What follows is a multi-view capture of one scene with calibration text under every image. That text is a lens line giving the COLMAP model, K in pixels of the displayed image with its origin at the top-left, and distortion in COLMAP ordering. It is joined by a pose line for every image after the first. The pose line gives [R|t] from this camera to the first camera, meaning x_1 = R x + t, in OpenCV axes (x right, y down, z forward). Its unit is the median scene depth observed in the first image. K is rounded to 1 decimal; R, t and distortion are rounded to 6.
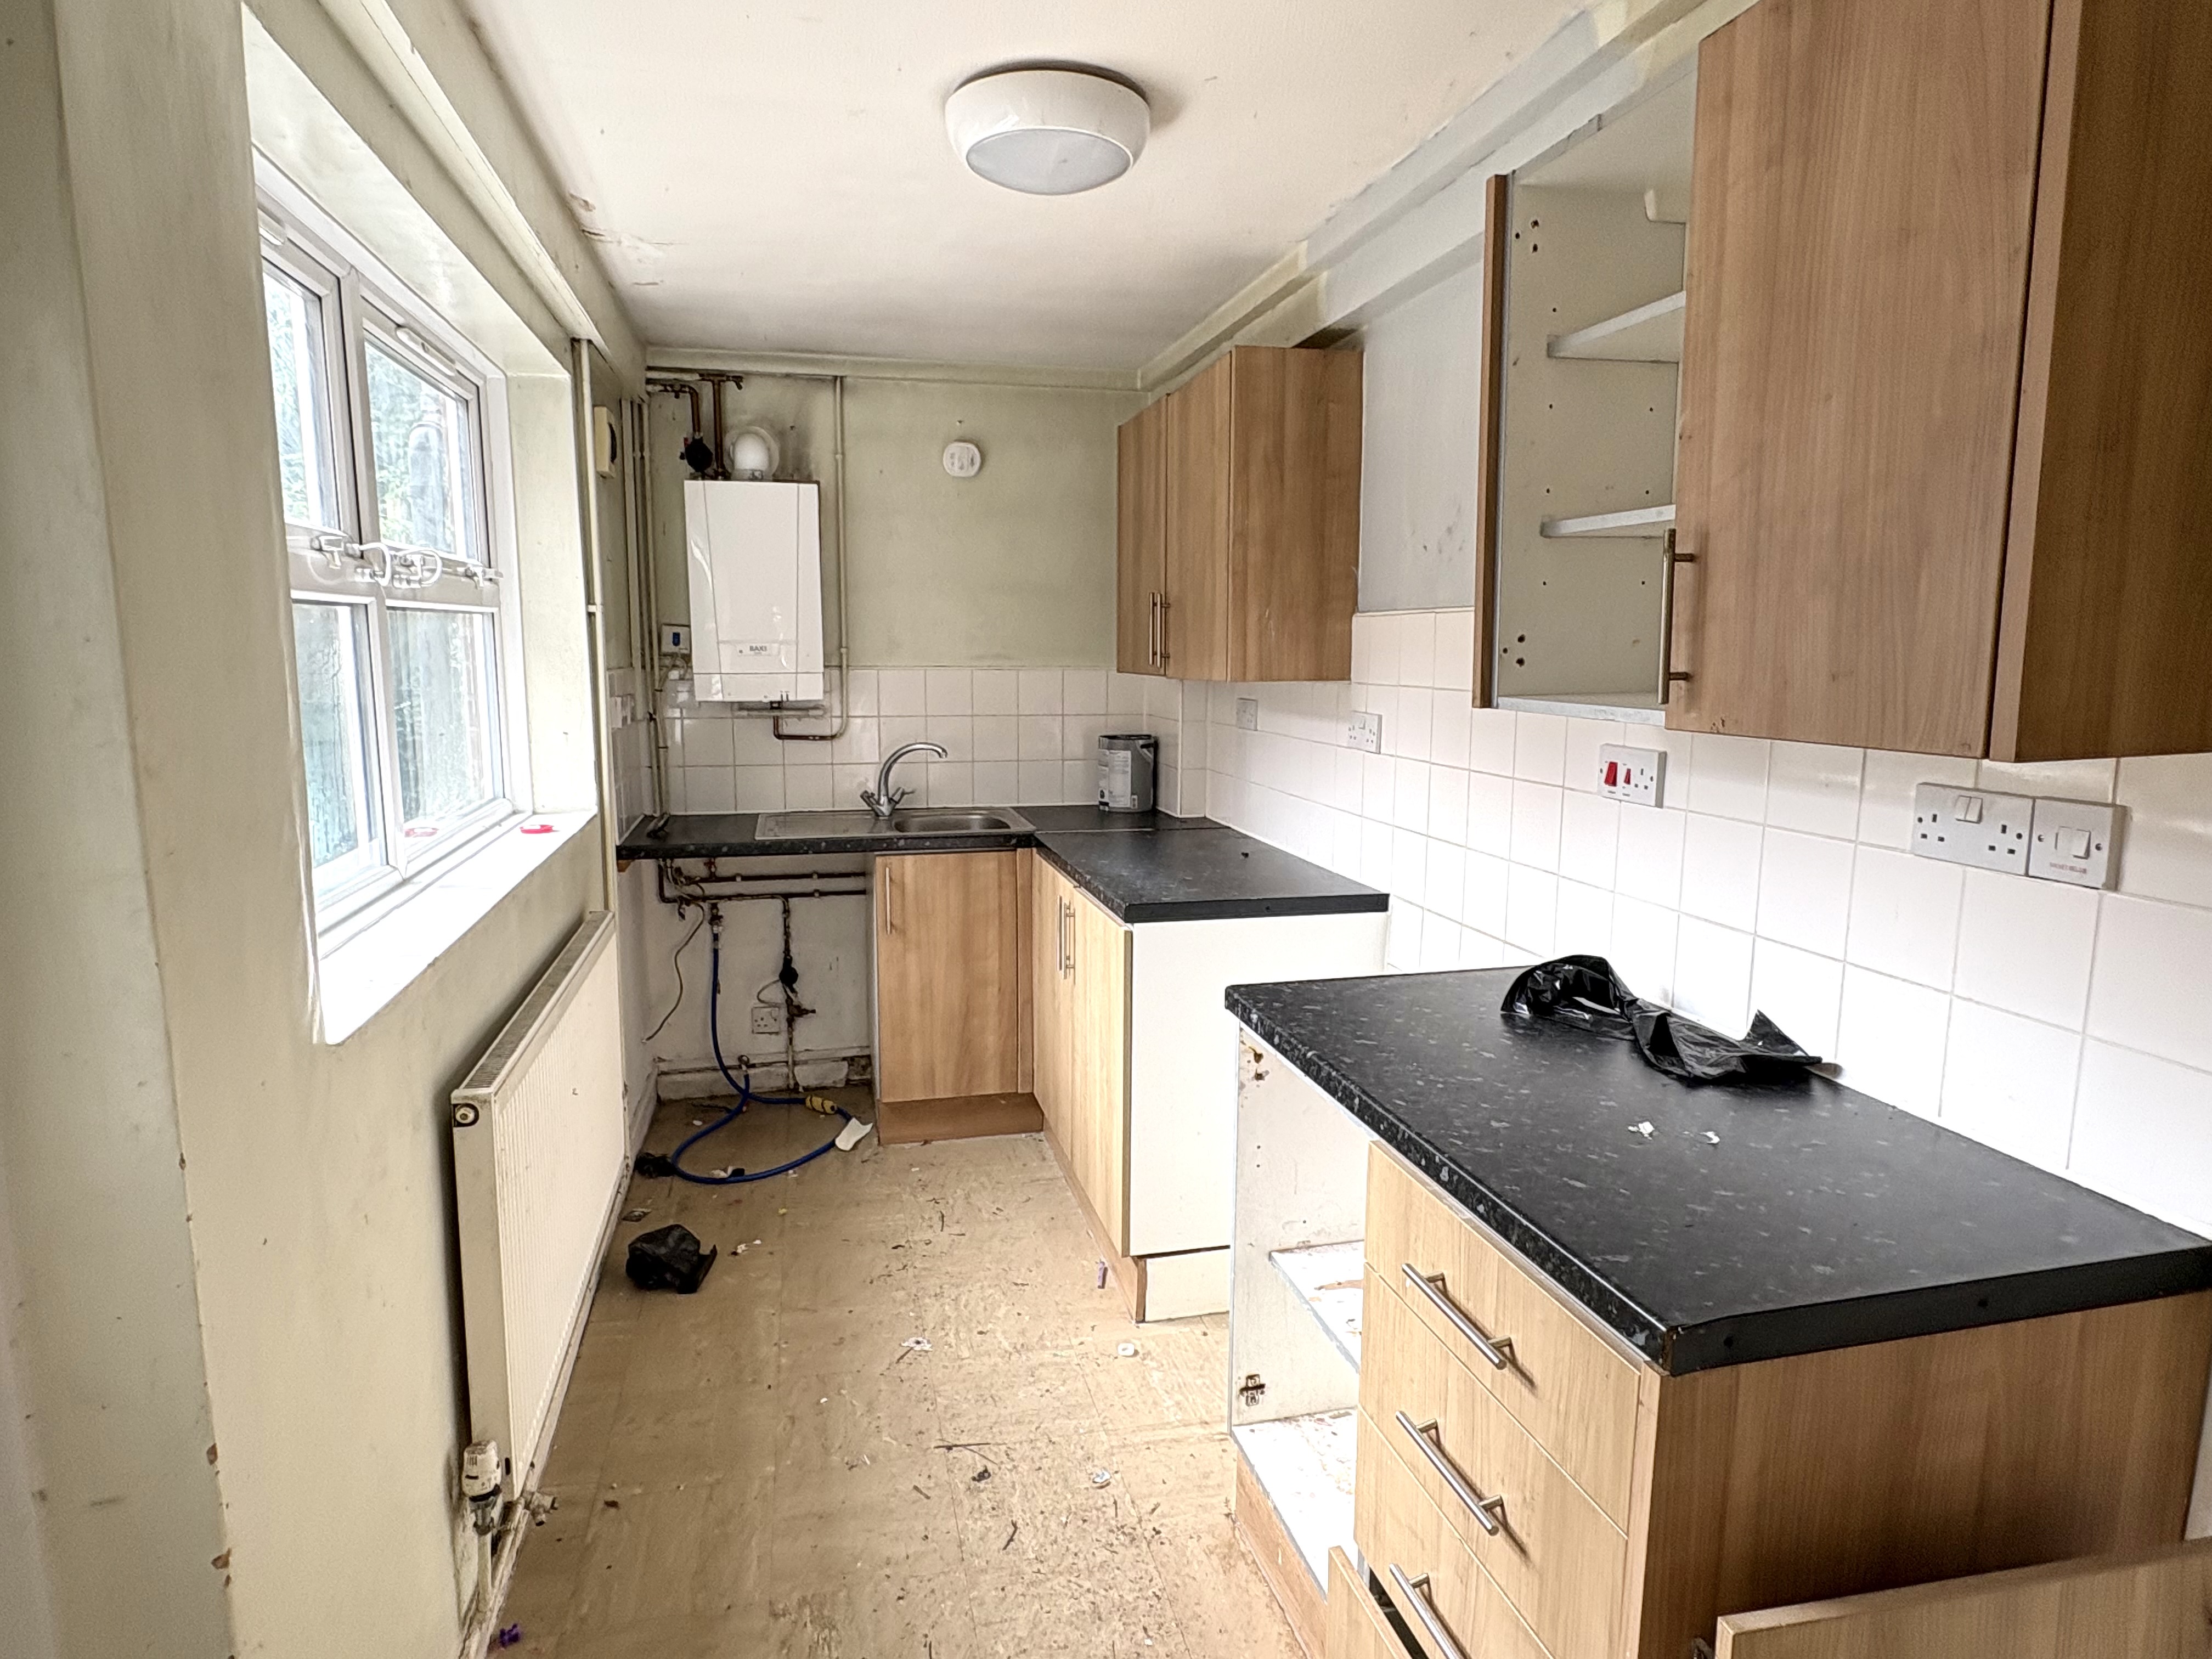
lens RADIAL K [[1273.8, 0, 1098.8], [0, 1273.8, 837.0], [0, 0, 1]] dist [-0.004939, -0.000033]
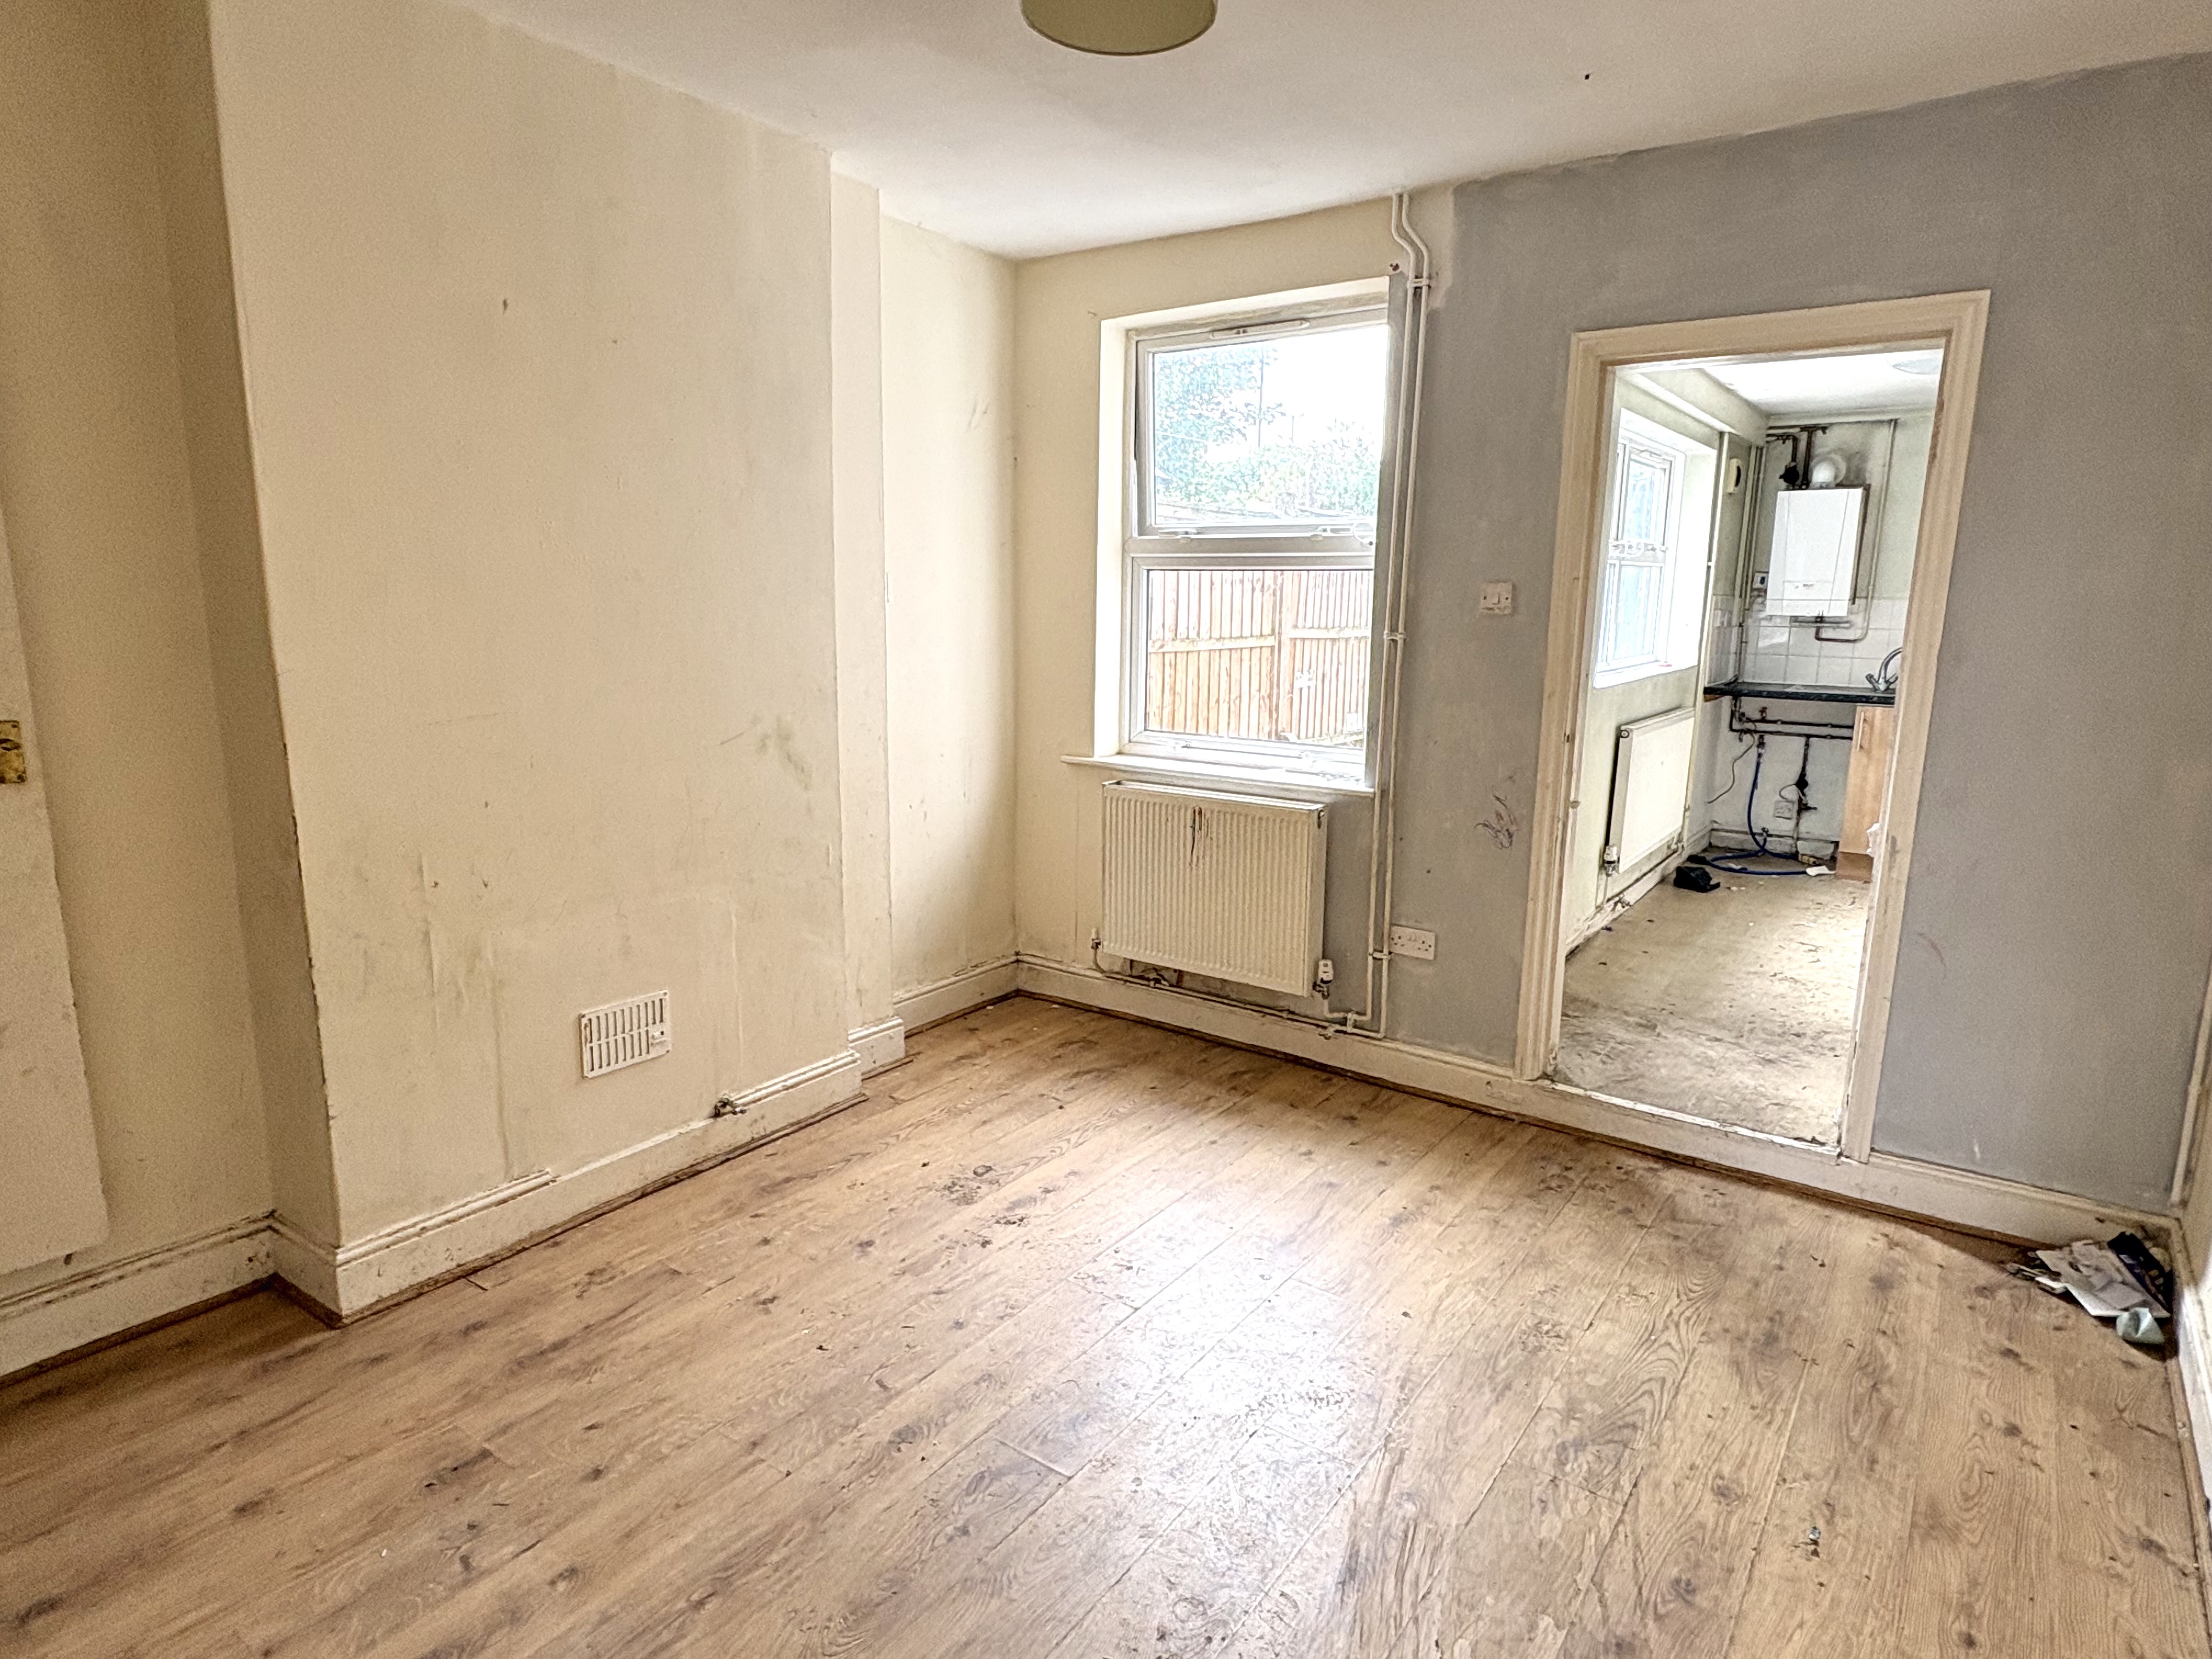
lens RADIAL K [[1273.8, 0, 1088.2], [0, 1273.8, 827.5], [0, 0, 1]] dist [-0.004939, -0.000033]
pose [[0.655886, 0.148301, -0.740149, 0.404147], [-0.123911, 0.988363, 0.088230, 0.141290], [0.744621, 0.033844, 0.666629, -0.844788]]
